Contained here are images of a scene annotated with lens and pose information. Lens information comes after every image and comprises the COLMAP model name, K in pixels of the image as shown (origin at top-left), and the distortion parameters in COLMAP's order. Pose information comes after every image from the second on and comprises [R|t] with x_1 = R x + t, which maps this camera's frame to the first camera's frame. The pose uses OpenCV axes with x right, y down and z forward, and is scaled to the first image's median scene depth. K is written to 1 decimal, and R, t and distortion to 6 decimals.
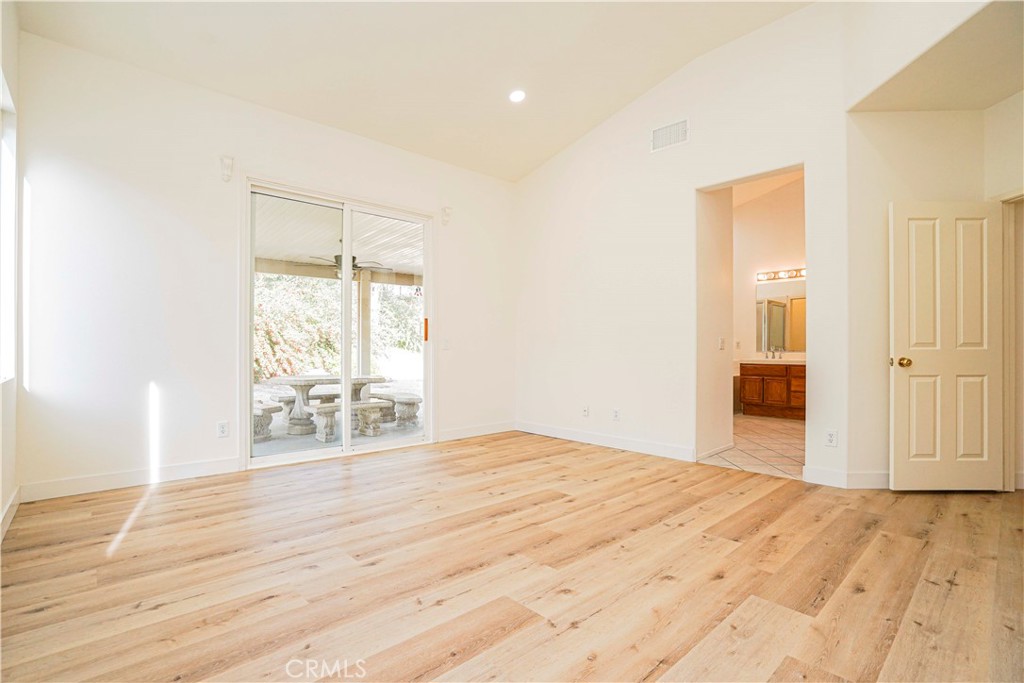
lens RADIAL K [[471.7, 0, 511.4], [0, 471.7, 346.7], [0, 0, 1]] dist [-0.052138, 0.019261]
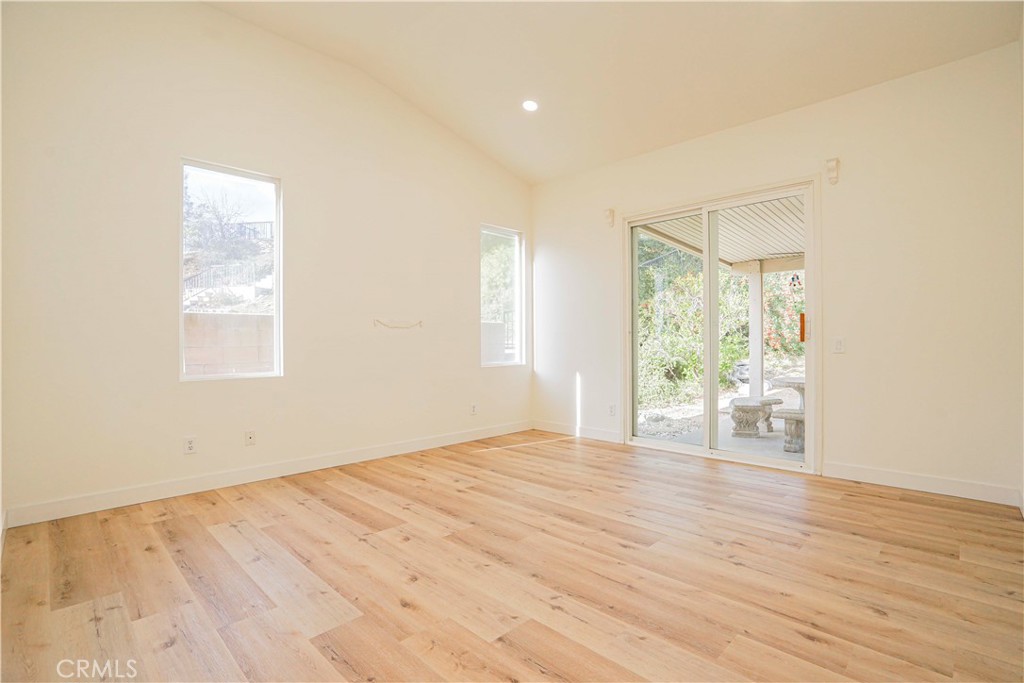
lens RADIAL K [[471.7, 0, 511.4], [0, 471.7, 346.7], [0, 0, 1]] dist [-0.052138, 0.019261]
pose [[0.057316, 0.002123, -0.998354, 1.016467], [0.013207, 0.999909, 0.002885, -0.023816], [0.998269, -0.013351, 0.057283, 0.840701]]
